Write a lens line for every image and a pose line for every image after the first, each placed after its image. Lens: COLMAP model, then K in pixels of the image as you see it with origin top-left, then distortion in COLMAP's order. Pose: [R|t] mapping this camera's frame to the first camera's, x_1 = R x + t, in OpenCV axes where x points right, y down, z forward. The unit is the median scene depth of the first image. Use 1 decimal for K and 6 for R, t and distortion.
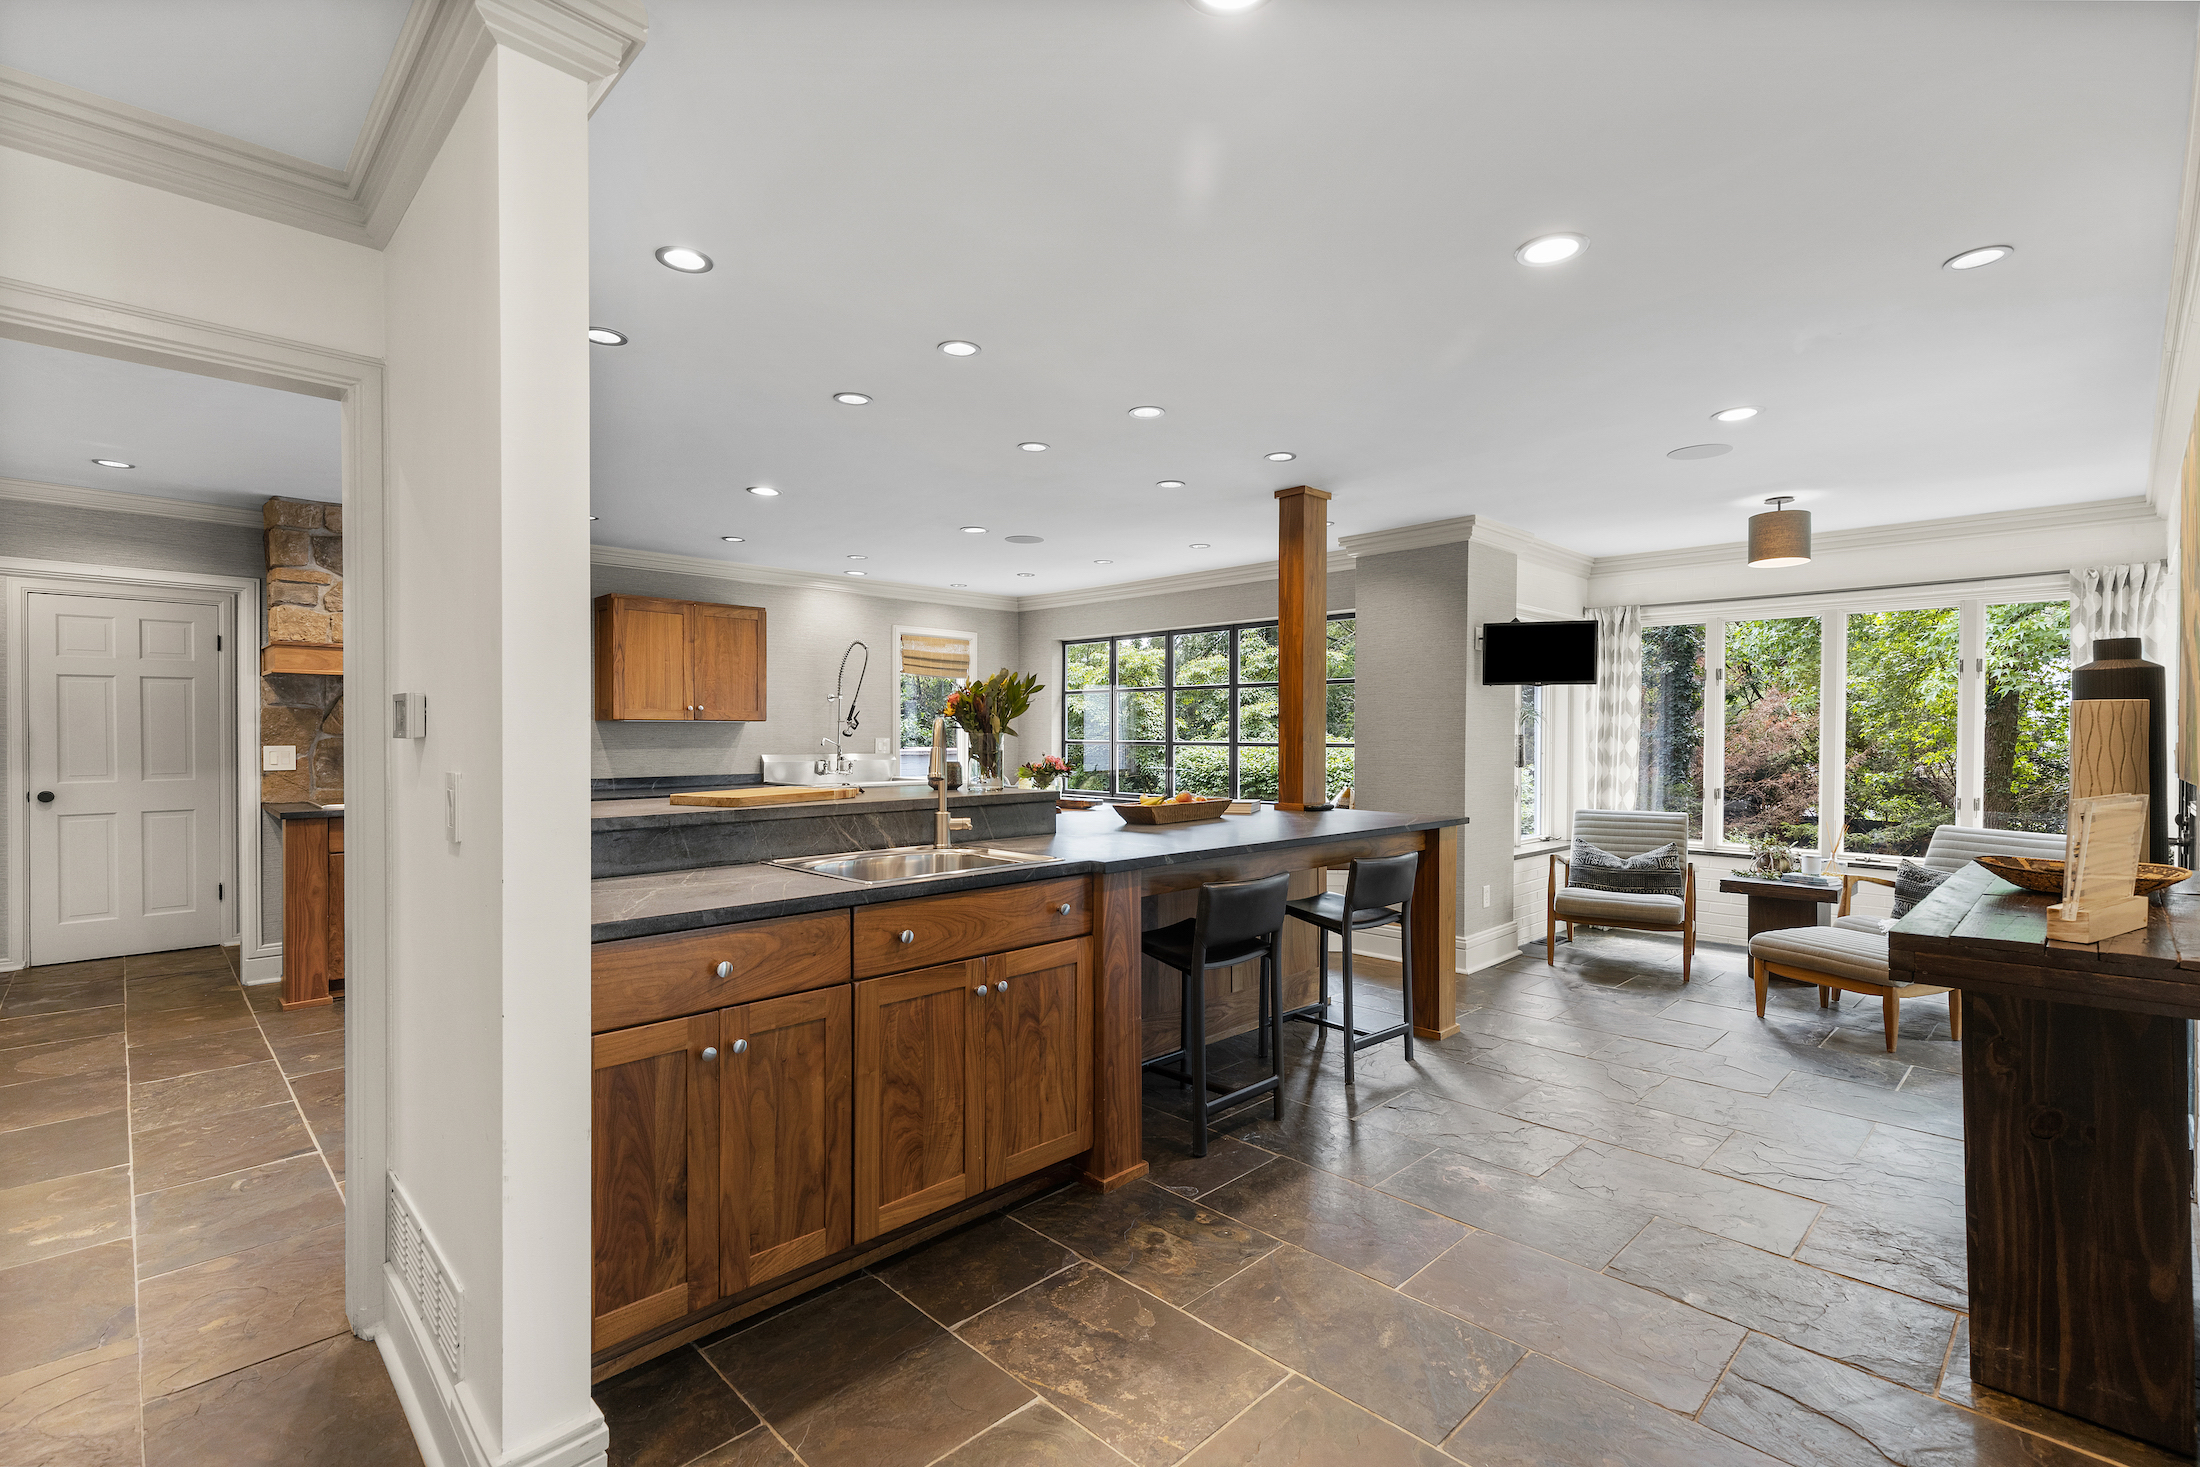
lens RADIAL K [[984.8, 0, 1109.8], [0, 984.8, 738.6], [0, 0, 1]] dist [-0.000027, -0.000202]
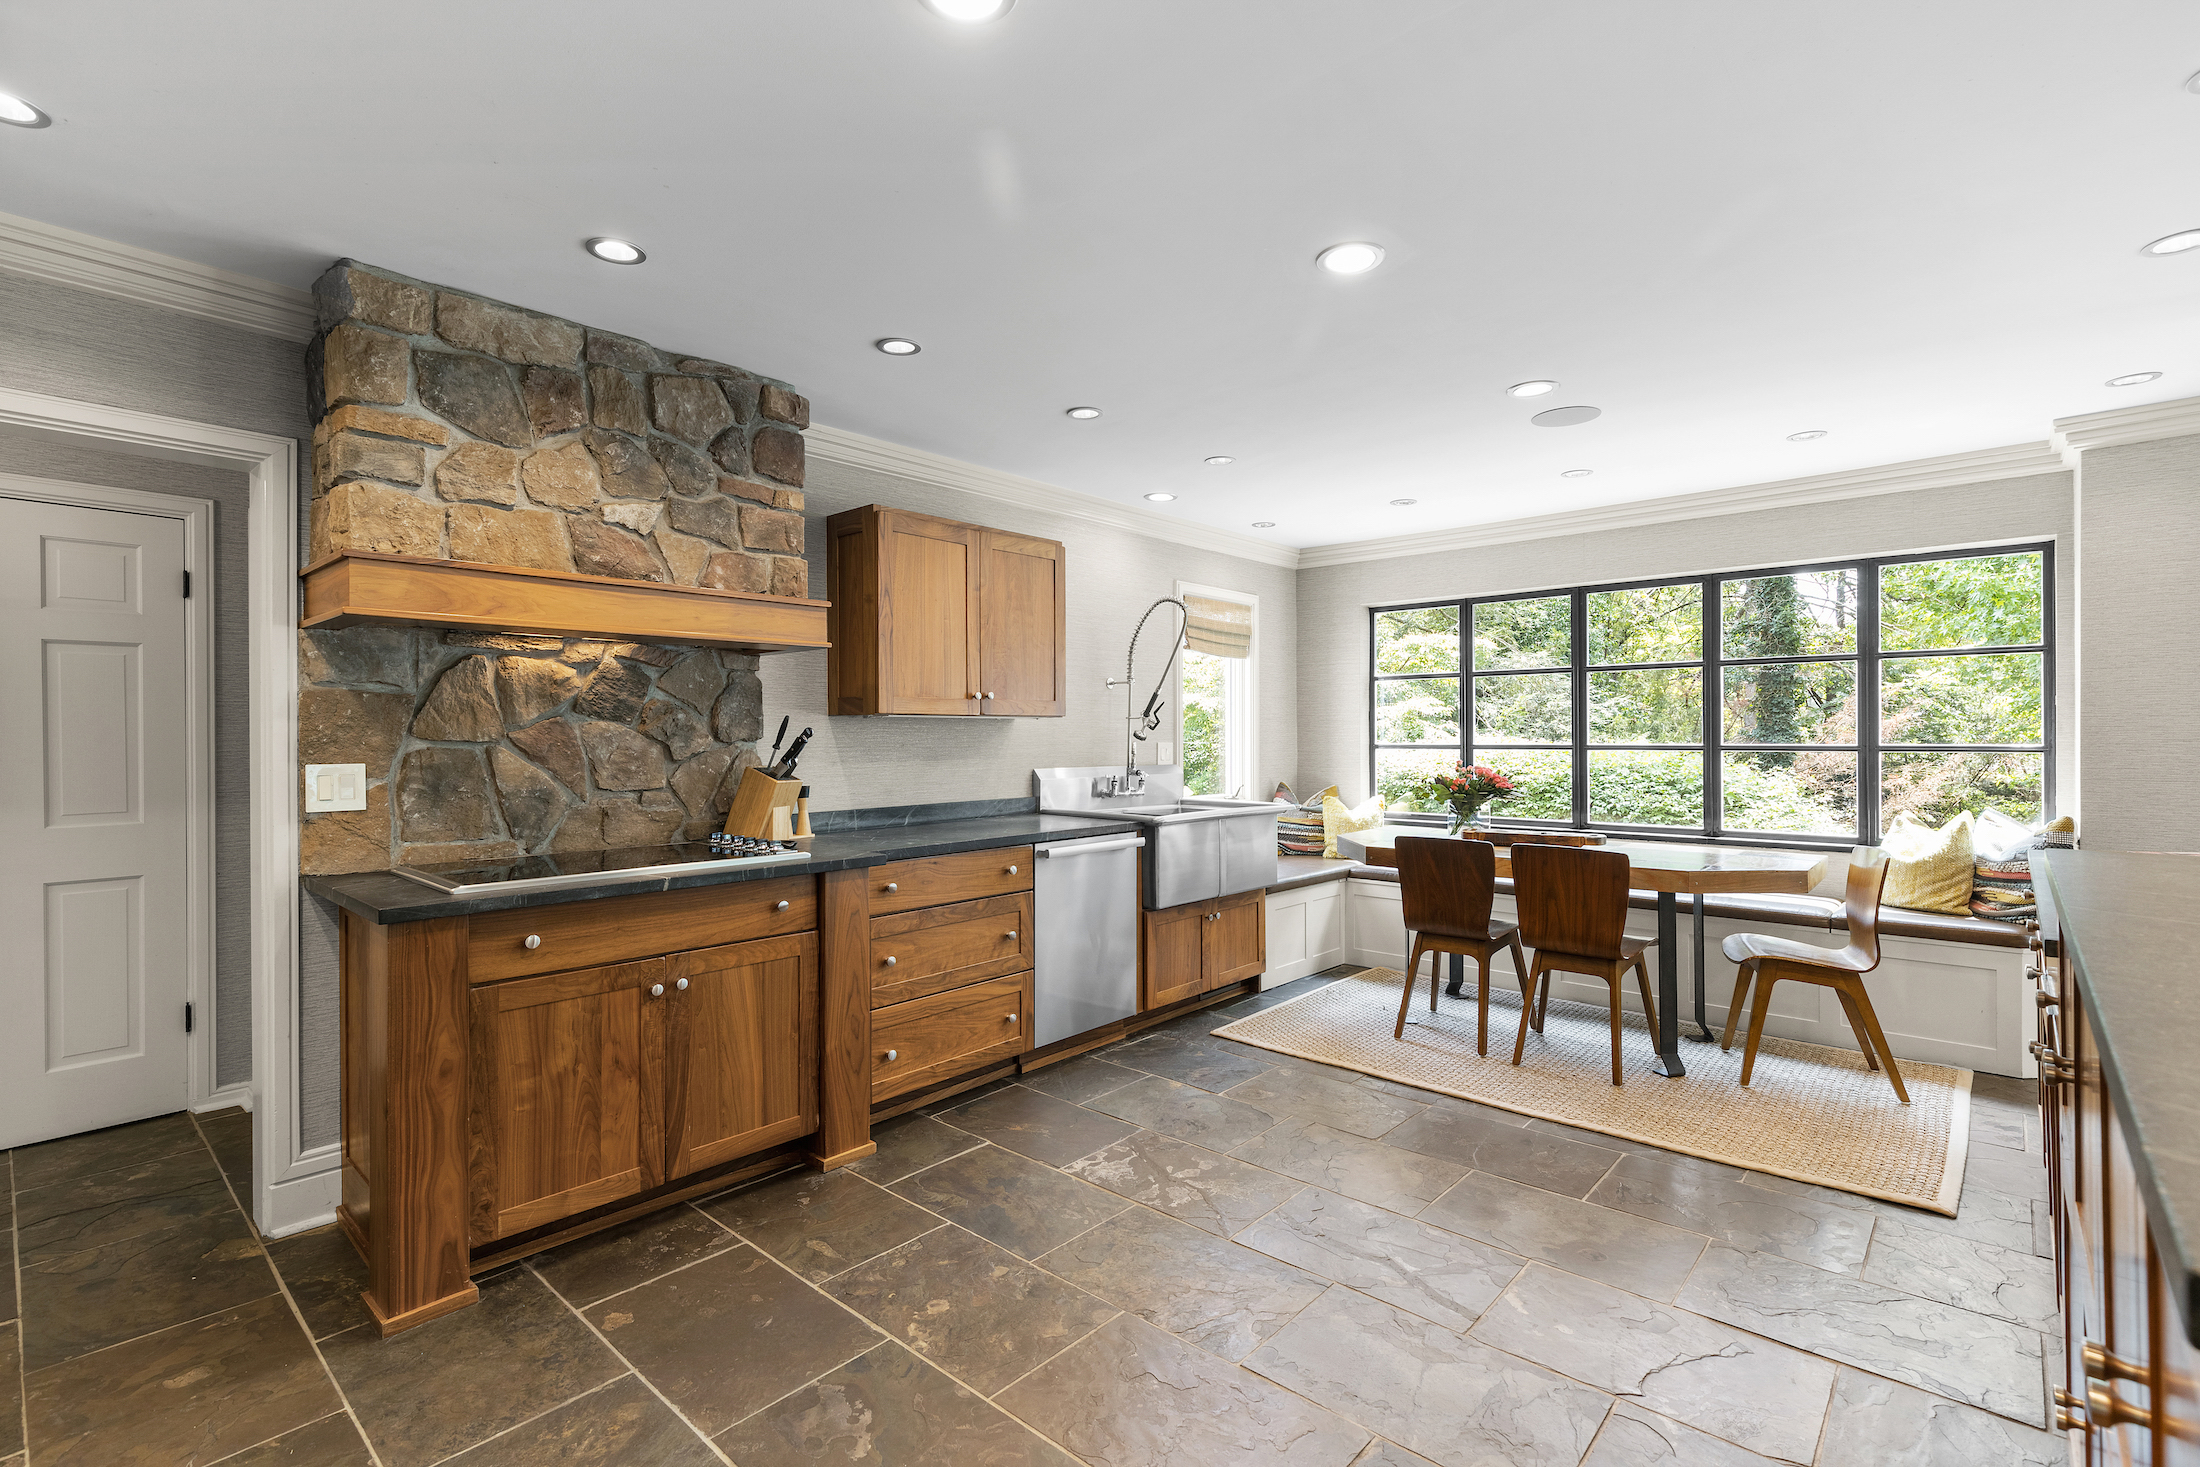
lens RADIAL K [[990.5, 0, 1109.9], [0, 990.5, 735.0], [0, 0, 1]] dist [0.002635, -0.000301]
pose [[0.998548, -0.005676, 0.053574, -0.456286], [0.006027, 0.999961, -0.006392, -0.001865], [-0.053536, 0.006705, 0.998543, 0.449160]]
